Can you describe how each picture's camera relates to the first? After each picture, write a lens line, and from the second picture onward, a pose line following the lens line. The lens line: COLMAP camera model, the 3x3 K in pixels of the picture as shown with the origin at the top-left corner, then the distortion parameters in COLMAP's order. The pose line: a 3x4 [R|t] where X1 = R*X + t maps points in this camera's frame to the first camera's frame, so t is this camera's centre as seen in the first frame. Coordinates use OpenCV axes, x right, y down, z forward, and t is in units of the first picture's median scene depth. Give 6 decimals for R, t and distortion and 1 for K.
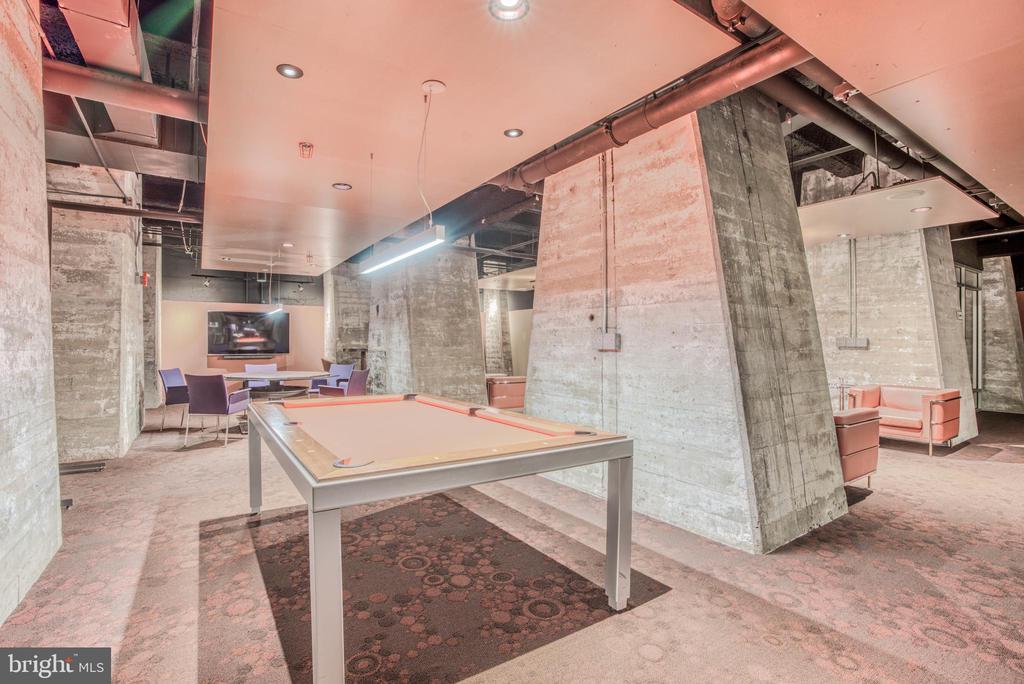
lens RADIAL K [[461.9, 0, 505.5], [0, 461.9, 344.1], [0, 0, 1]] dist [-0.003192, 0.000341]
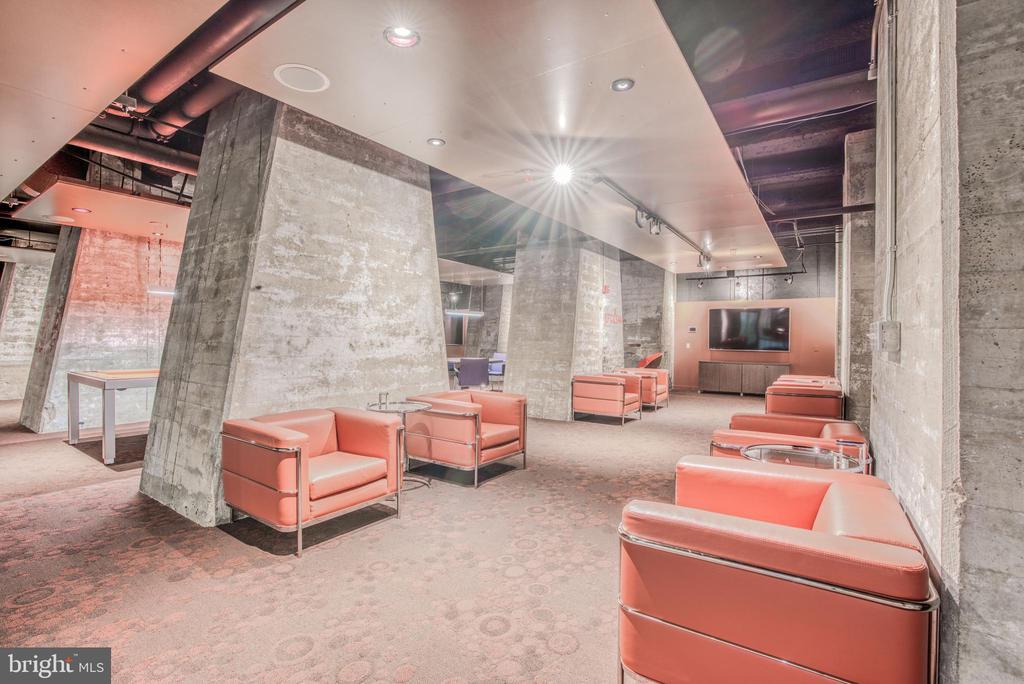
lens RADIAL K [[461.9, 0, 503.9], [0, 461.9, 339.3], [0, 0, 1]] dist [-0.003192, 0.000341]
pose [[0.355985, 0.008815, -0.934450, 1.533455], [-0.011903, 0.999917, 0.004899, -0.005014], [0.934416, 0.009379, 0.356061, 1.054774]]
